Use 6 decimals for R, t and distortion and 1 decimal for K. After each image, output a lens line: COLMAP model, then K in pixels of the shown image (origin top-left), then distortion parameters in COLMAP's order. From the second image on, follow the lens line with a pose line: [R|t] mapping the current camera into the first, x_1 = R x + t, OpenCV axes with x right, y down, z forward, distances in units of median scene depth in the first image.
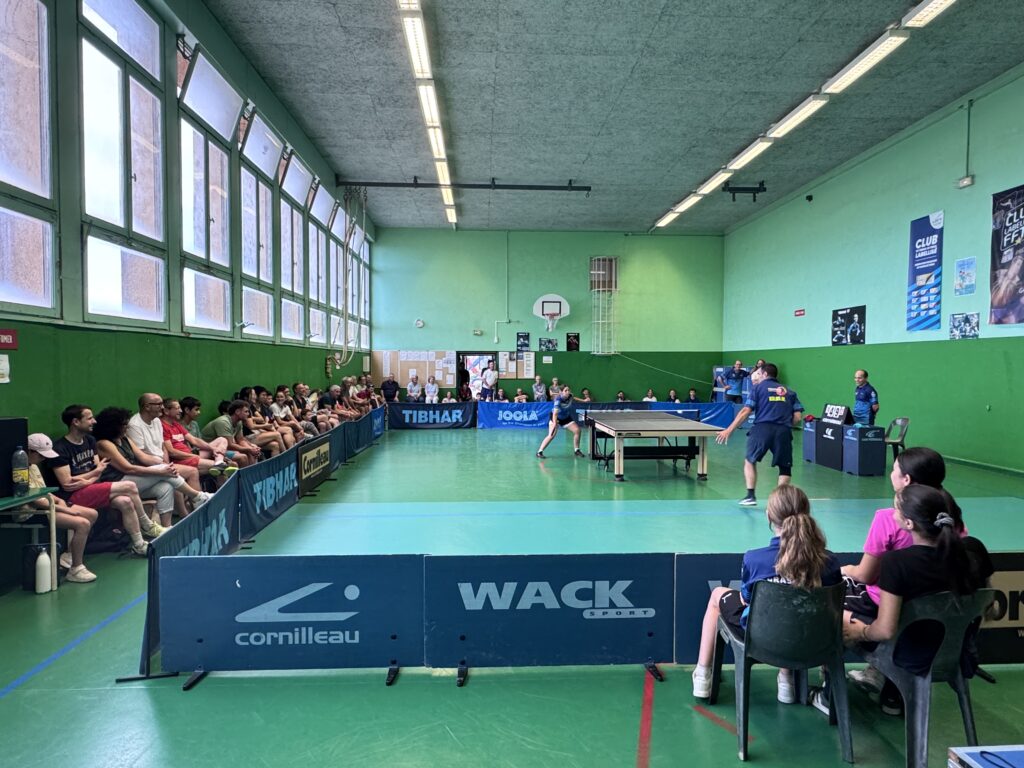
lens RADIAL K [[599.0, 0, 513.2], [0, 599.0, 381.0], [0, 0, 1]] dist [-0.005467, -0.000575]
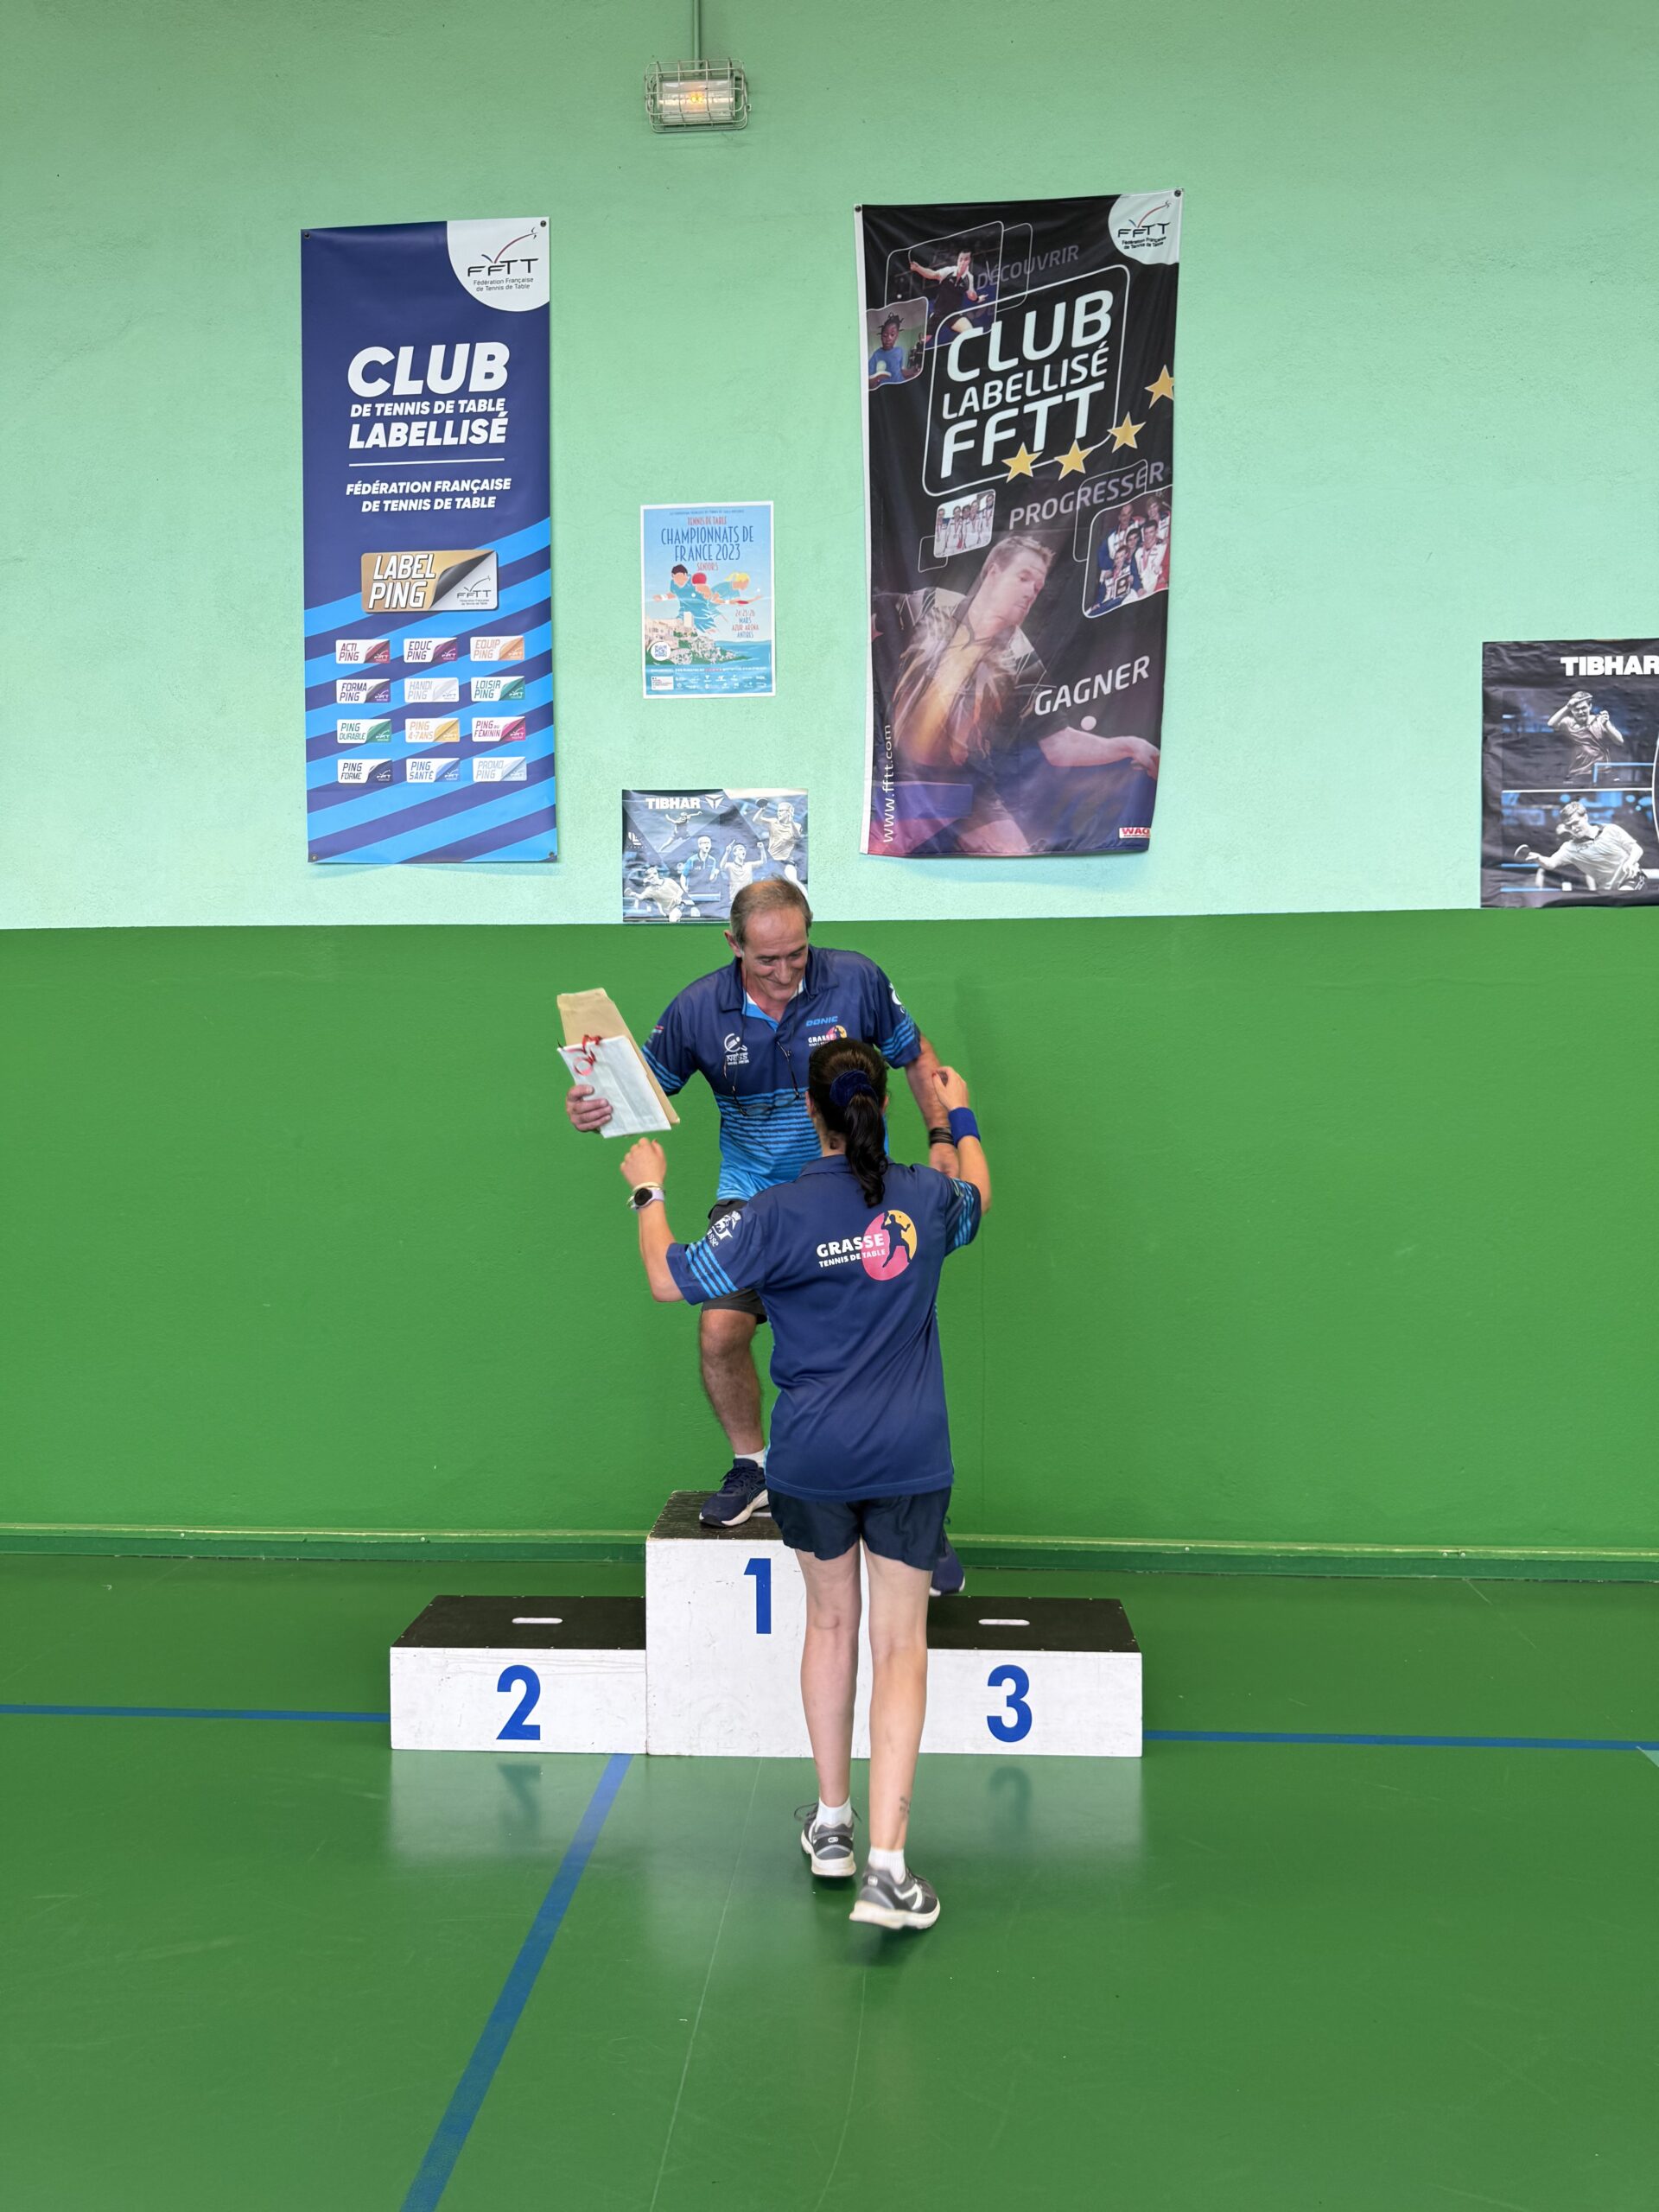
lens RADIAL K [[1568.9, 0, 827.0], [0, 1568.9, 1111.1], [0, 0, 1]] dist [0.031993, -0.047923]
pose [[0.122091, -0.041264, 0.991661, 0.230392], [0.034896, 0.998696, 0.037261, -0.024210], [-0.991905, 0.030056, 0.123371, 0.841551]]
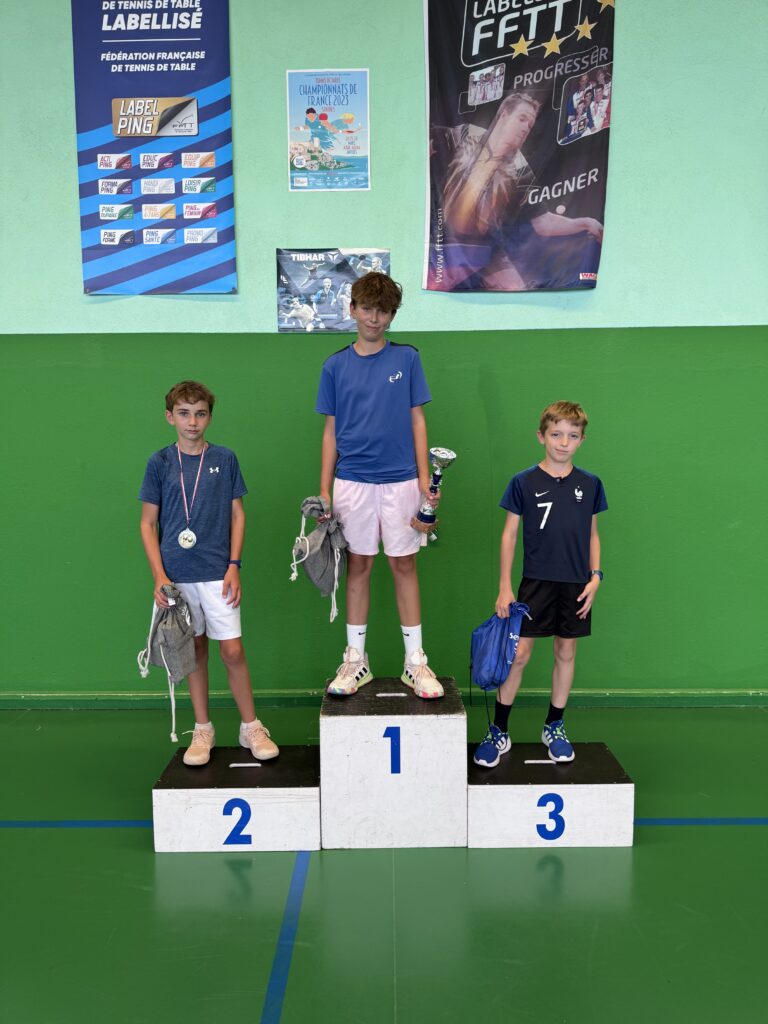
lens RADIAL K [[726.3, 0, 380.5], [0, 726.3, 503.4], [0, 0, 1]] dist [0.031993, -0.047923]
pose [[0.065013, -0.114981, 0.991238, 0.328332], [0.036512, 0.992948, 0.112785, -0.019288], [-0.997216, 0.028860, 0.068752, 0.886428]]
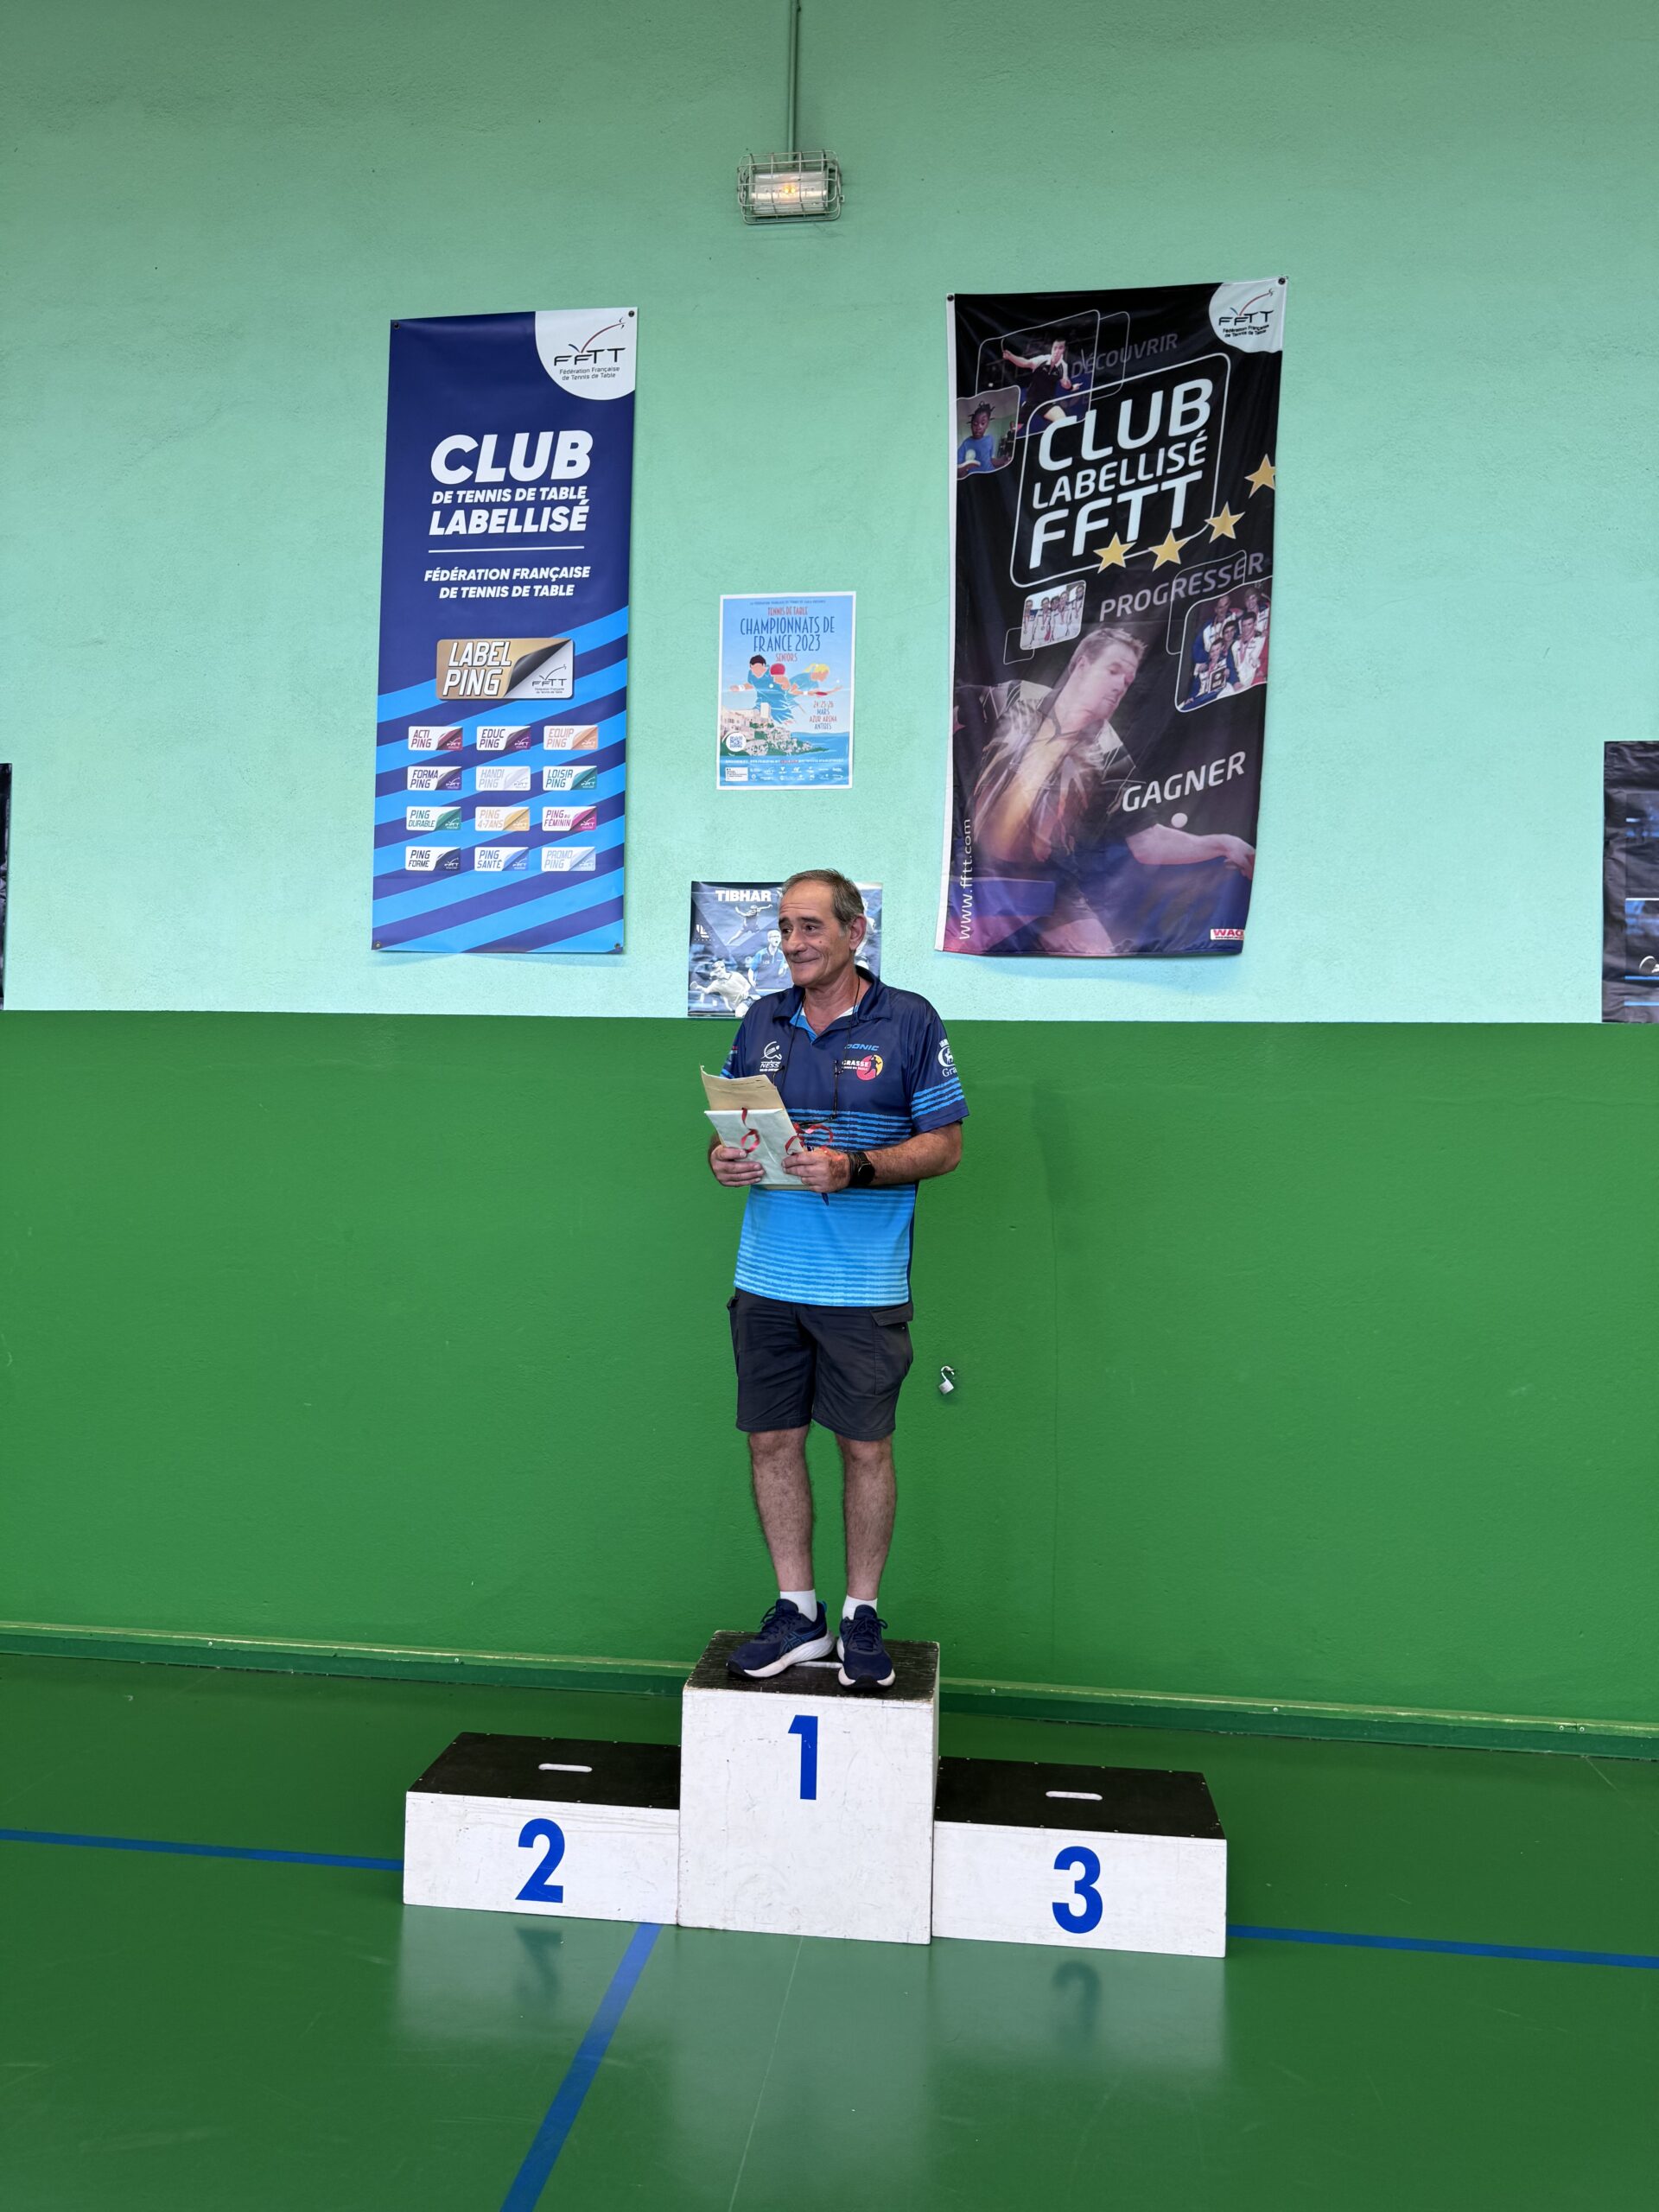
lens RADIAL K [[1568.9, 0, 821.3], [0, 1568.9, 1116.0], [0, 0, 1]] dist [0.031993, -0.047923]
pose [[0.174747, 0.017022, 0.984466, 0.253185], [0.008946, 0.999782, -0.018875, -0.028009], [-0.984573, 0.012105, 0.174556, 0.841923]]
